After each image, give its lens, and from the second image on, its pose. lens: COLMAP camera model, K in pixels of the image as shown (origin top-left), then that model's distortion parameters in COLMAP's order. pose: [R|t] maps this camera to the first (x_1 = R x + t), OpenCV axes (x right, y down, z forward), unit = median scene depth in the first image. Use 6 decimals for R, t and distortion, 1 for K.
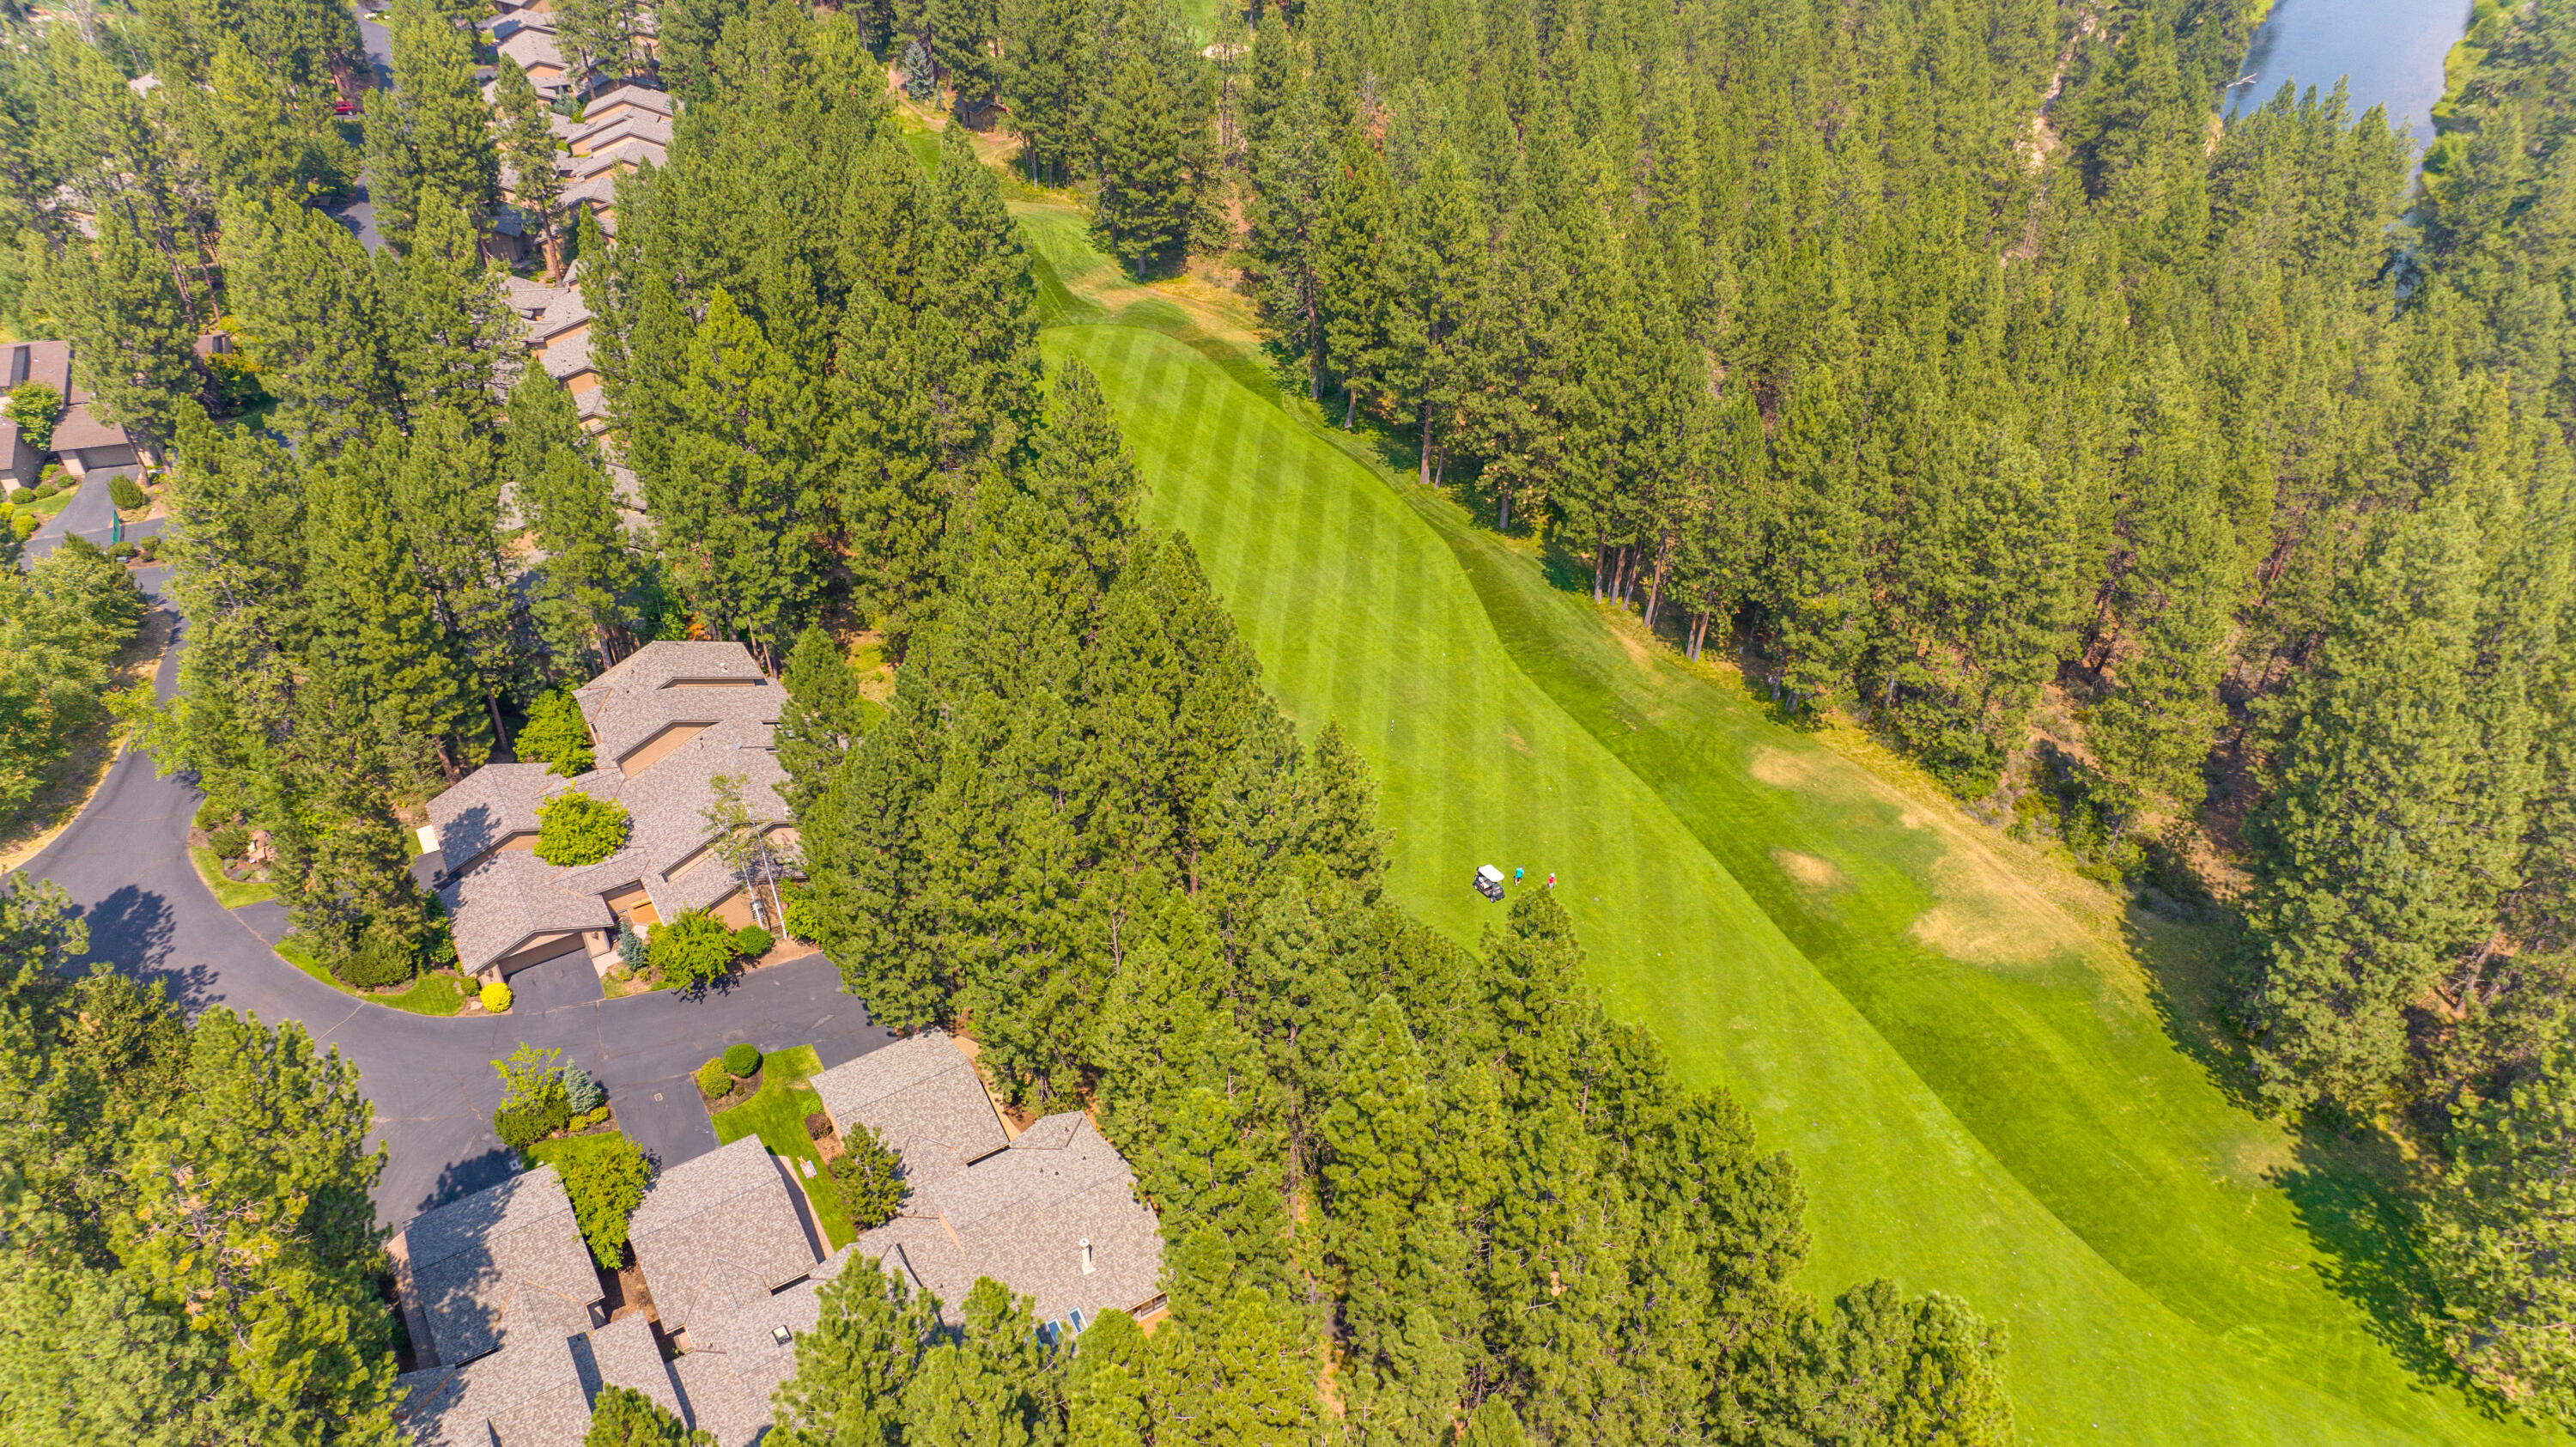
lens RADIAL K [[1853.2, 0, 1251.1], [0, 1853.2, 727.6], [0, 0, 1]] dist [-0.056466, 0.087925]
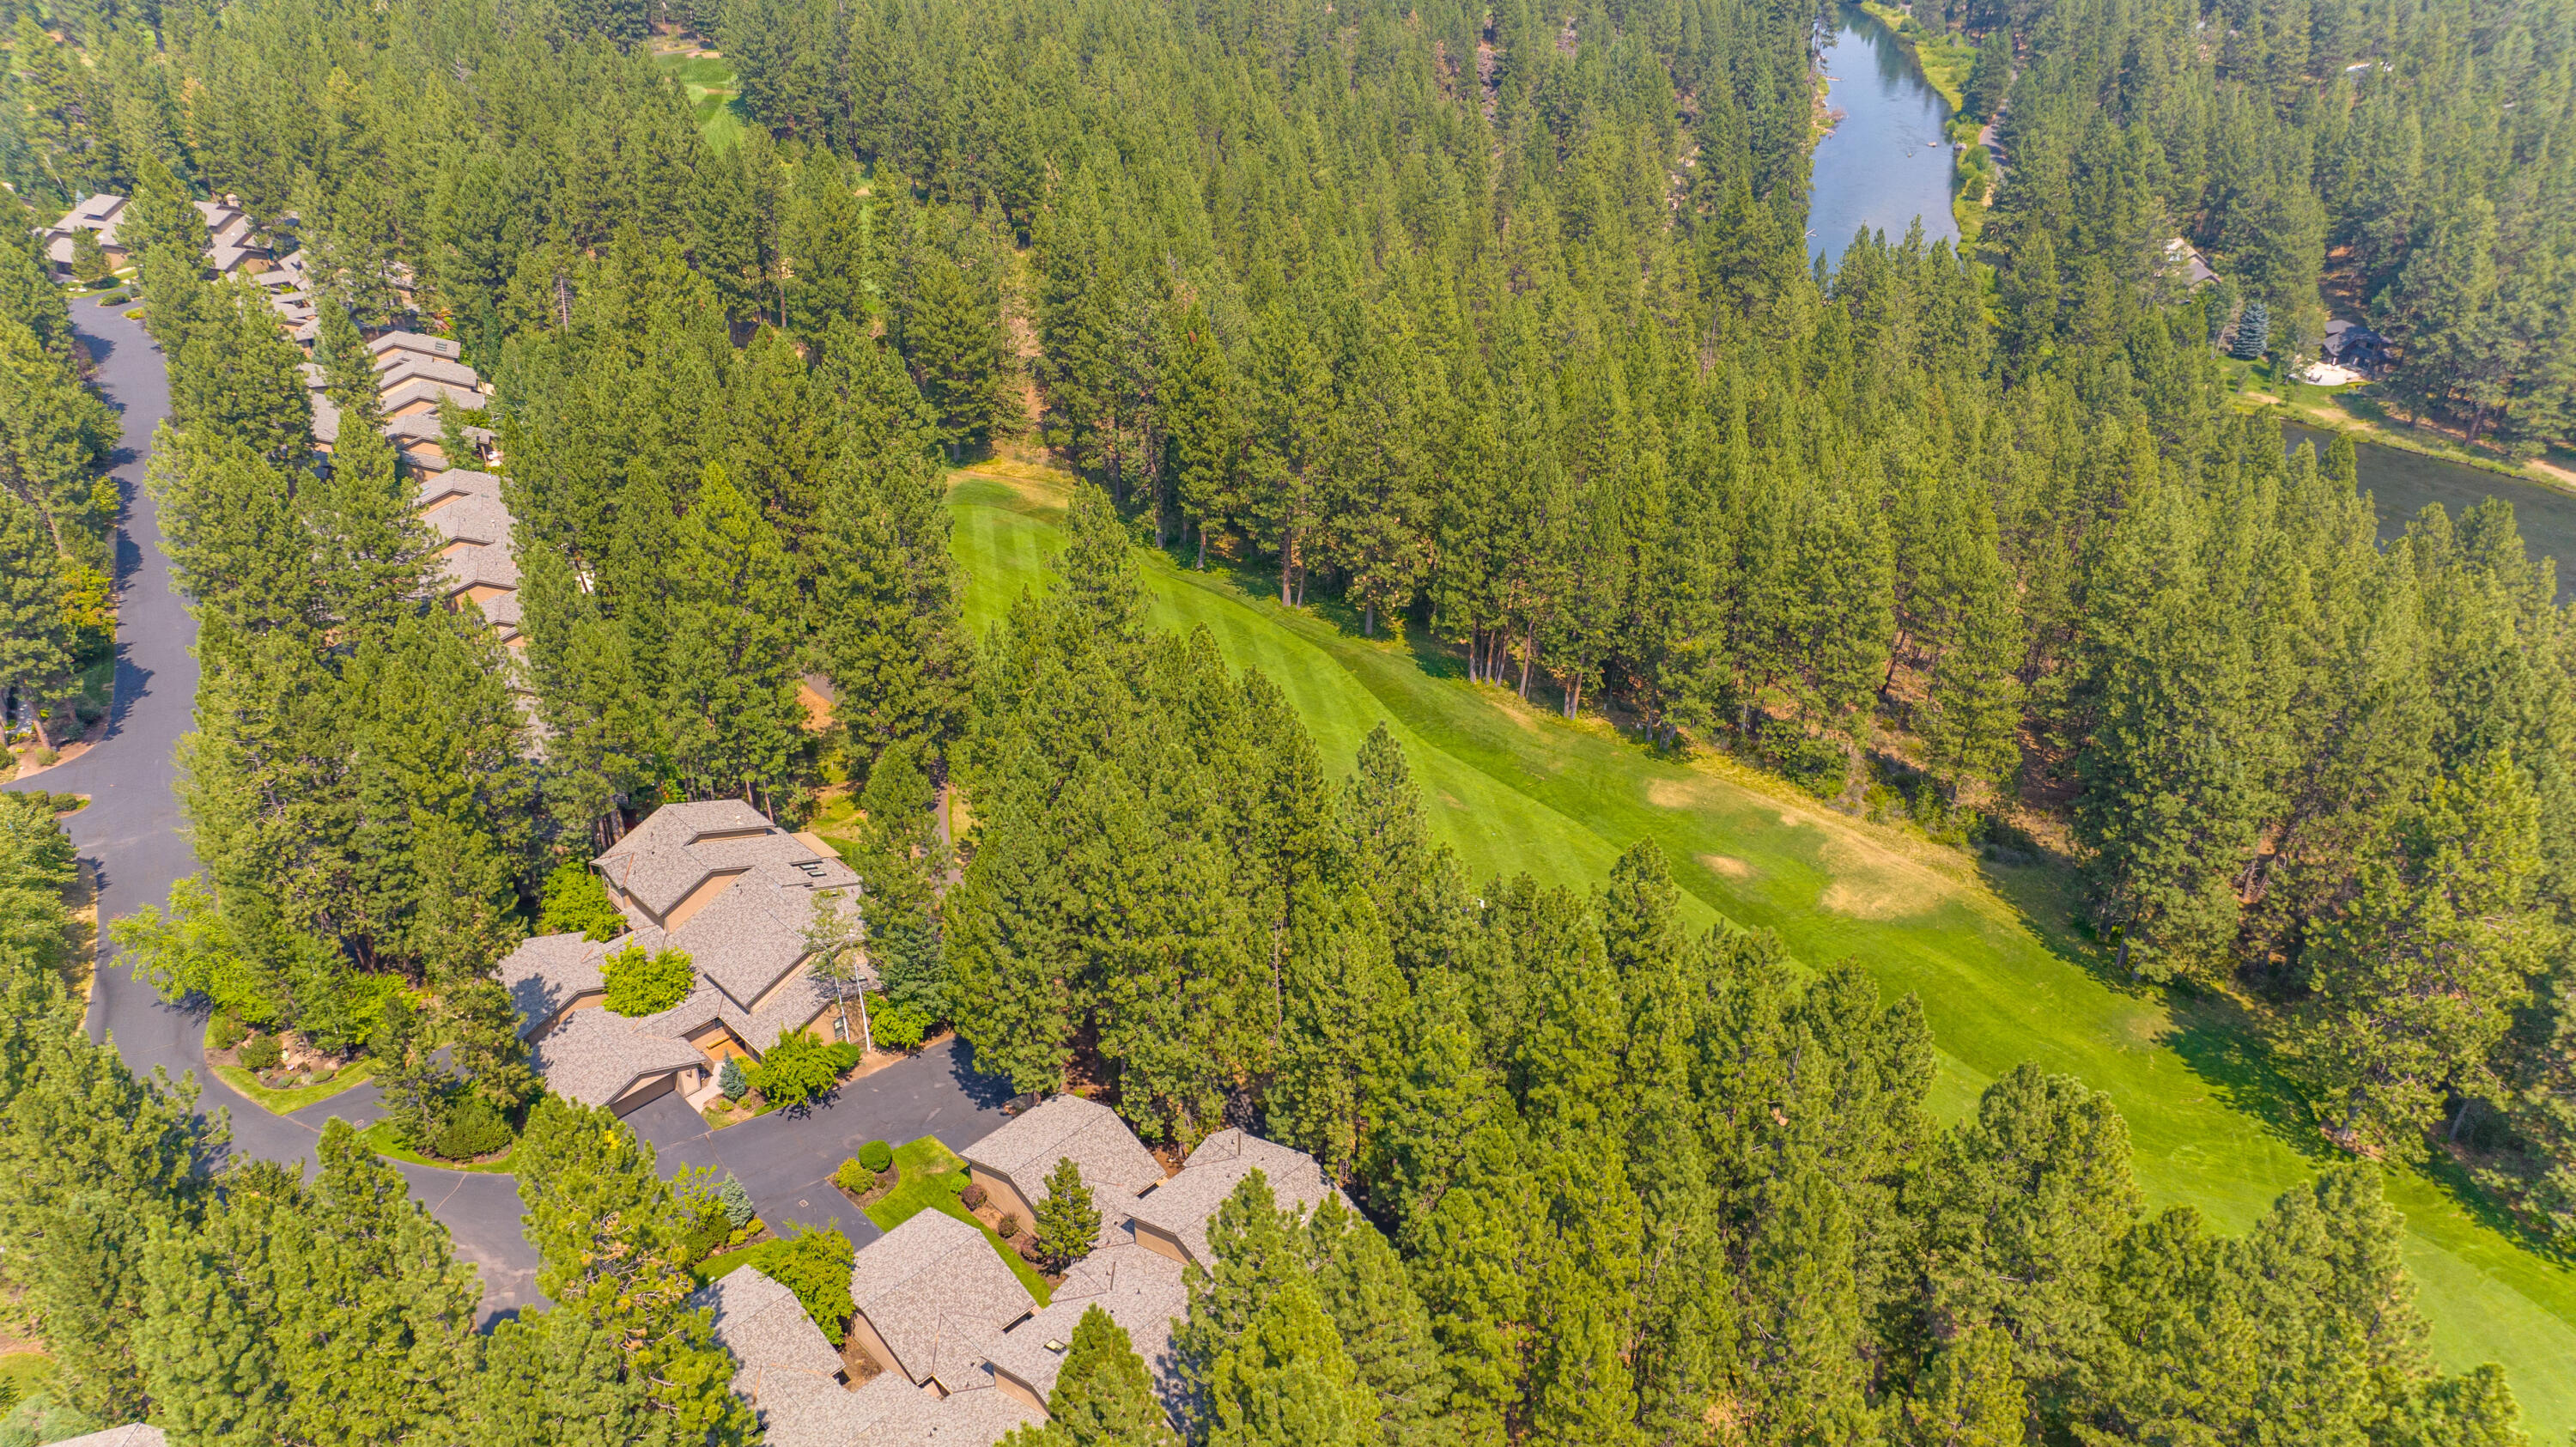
lens RADIAL K [[1836.7, 0, 1284.0], [0, 1836.7, 714.9], [0, 0, 1]] dist [-0.037681, 0.058490]
pose [[0.970271, -0.119907, 0.210231, -0.196984], [0.143853, 0.984273, -0.102530, 0.059891], [-0.194631, 0.129724, 0.972260, -0.079835]]
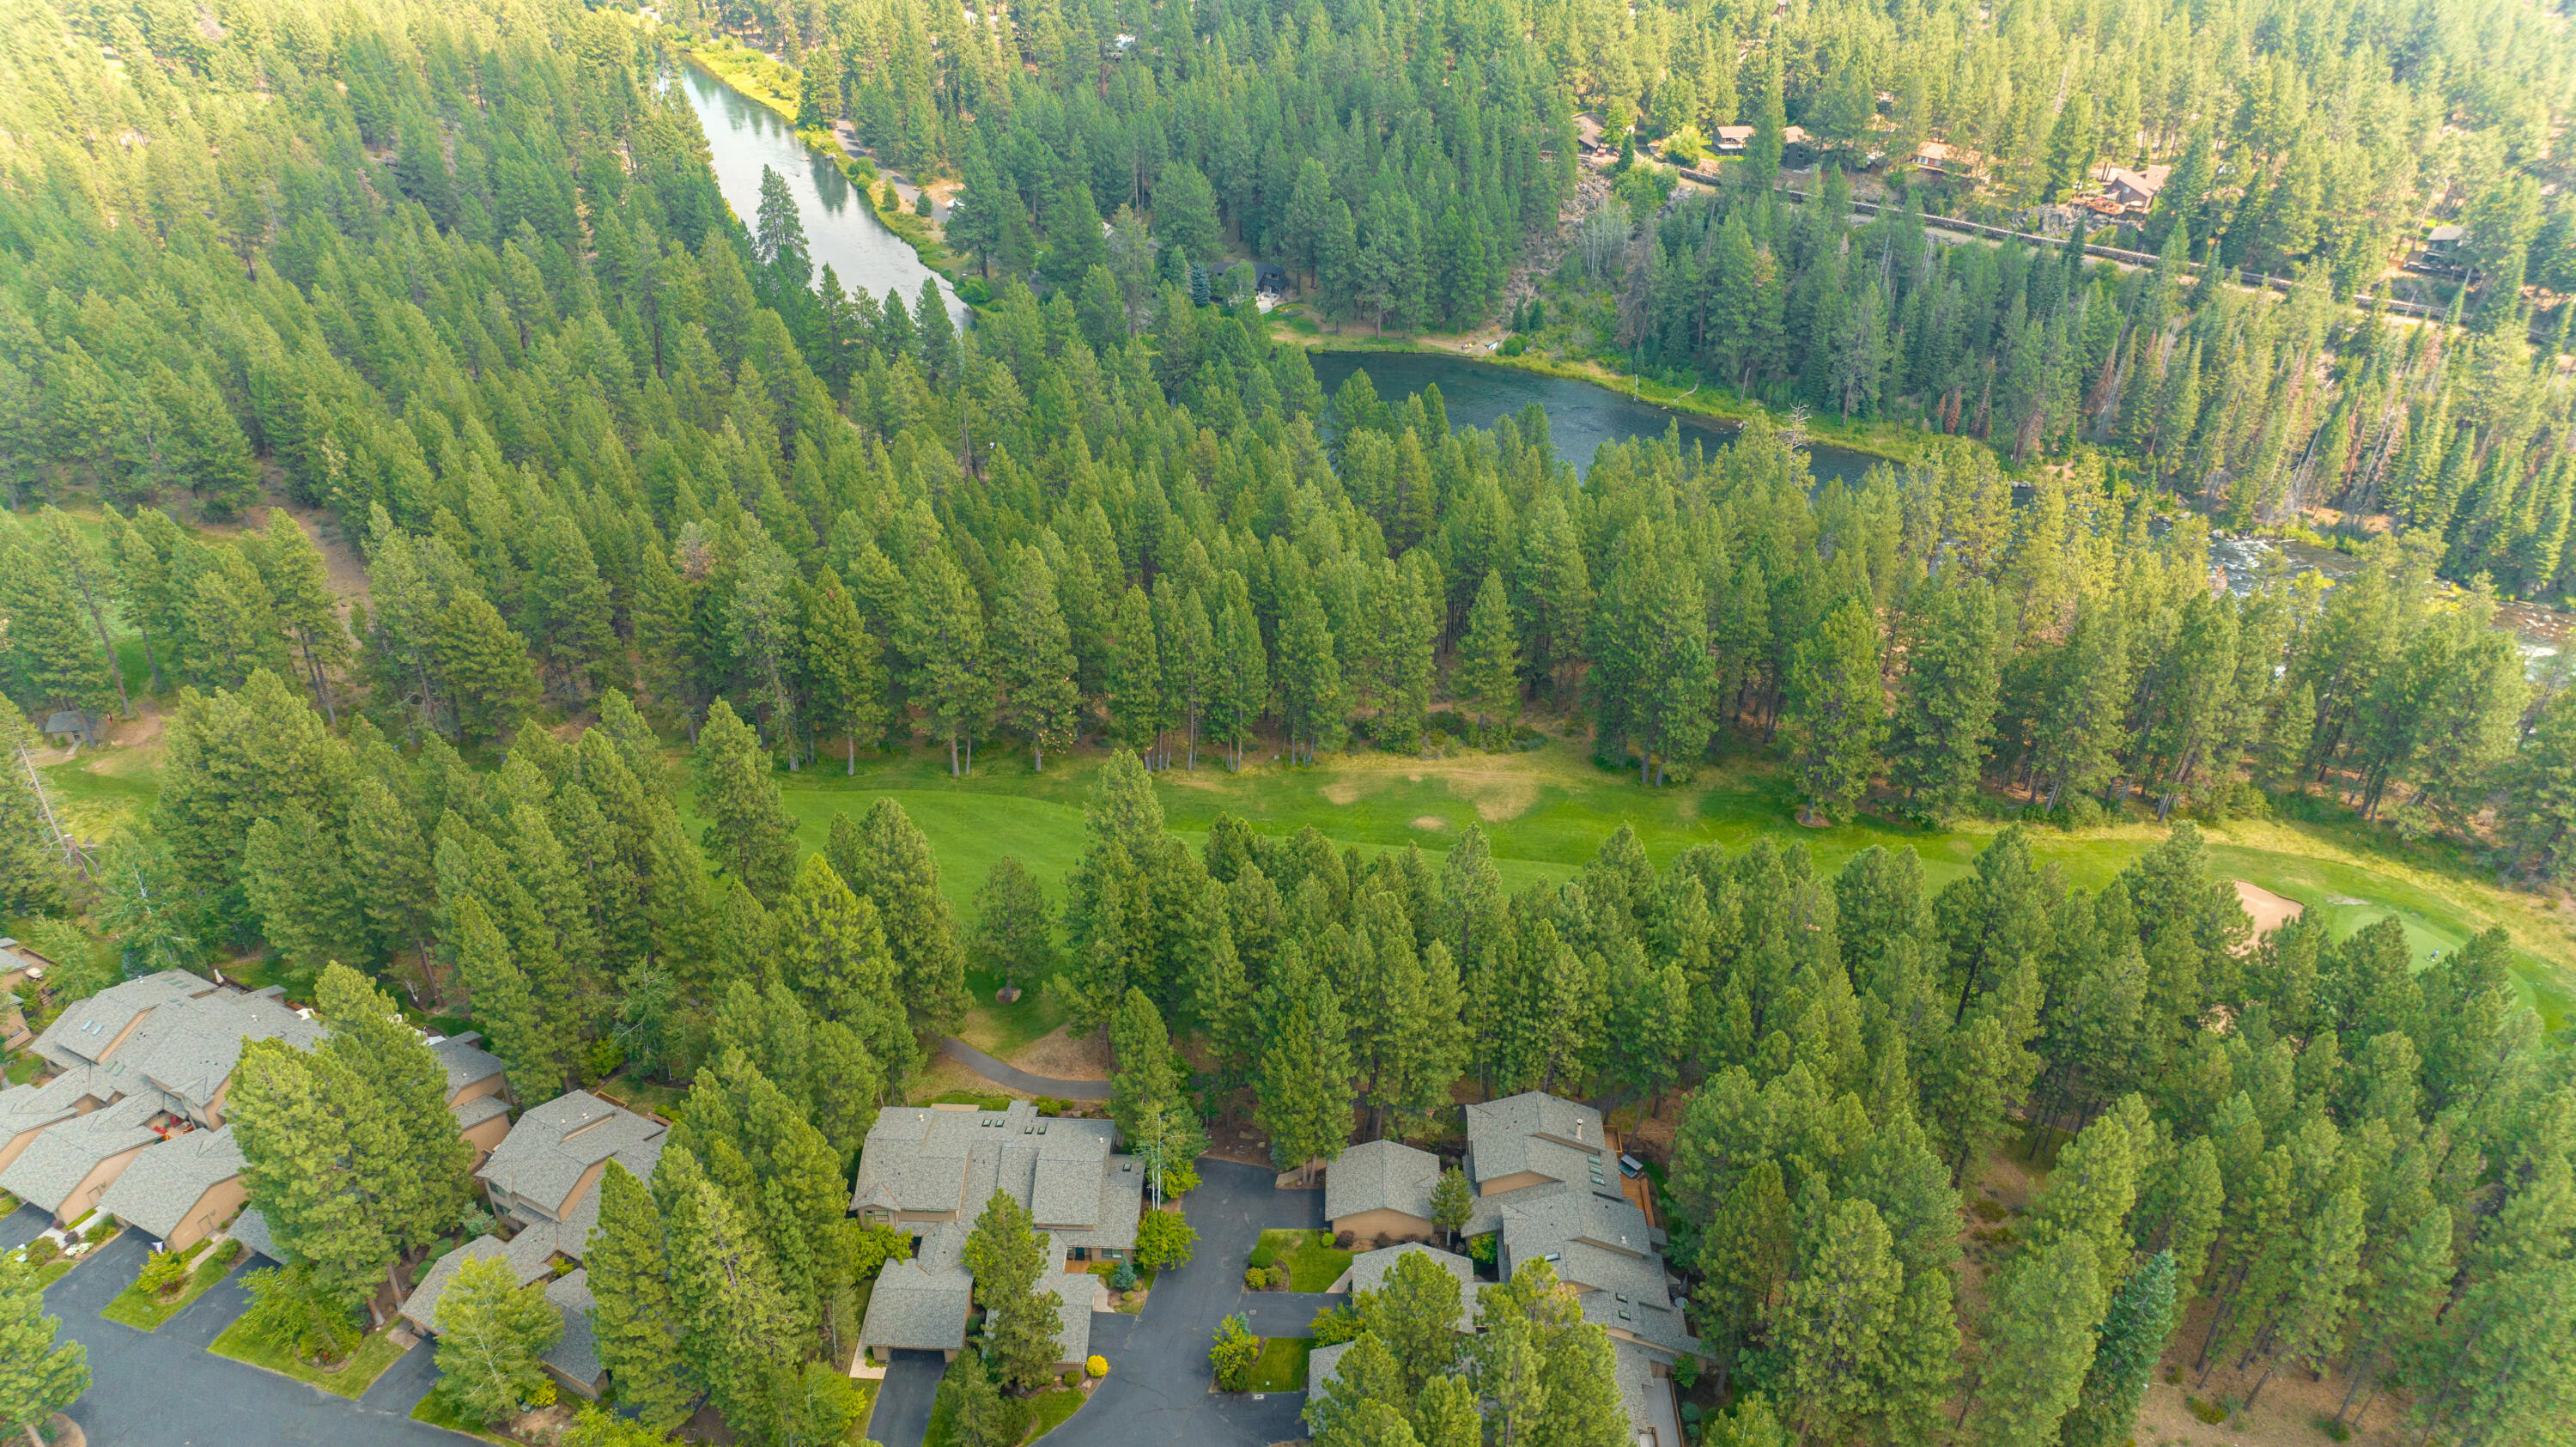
lens RADIAL K [[1836.7, 0, 1284.0], [0, 1836.7, 714.9], [0, 0, 1]] dist [-0.037681, 0.058490]
pose [[0.526558, -0.461134, 0.714208, -0.954977], [0.493013, 0.850047, 0.185360, -0.396528], [-0.692586, 0.254511, 0.674943, -0.108196]]
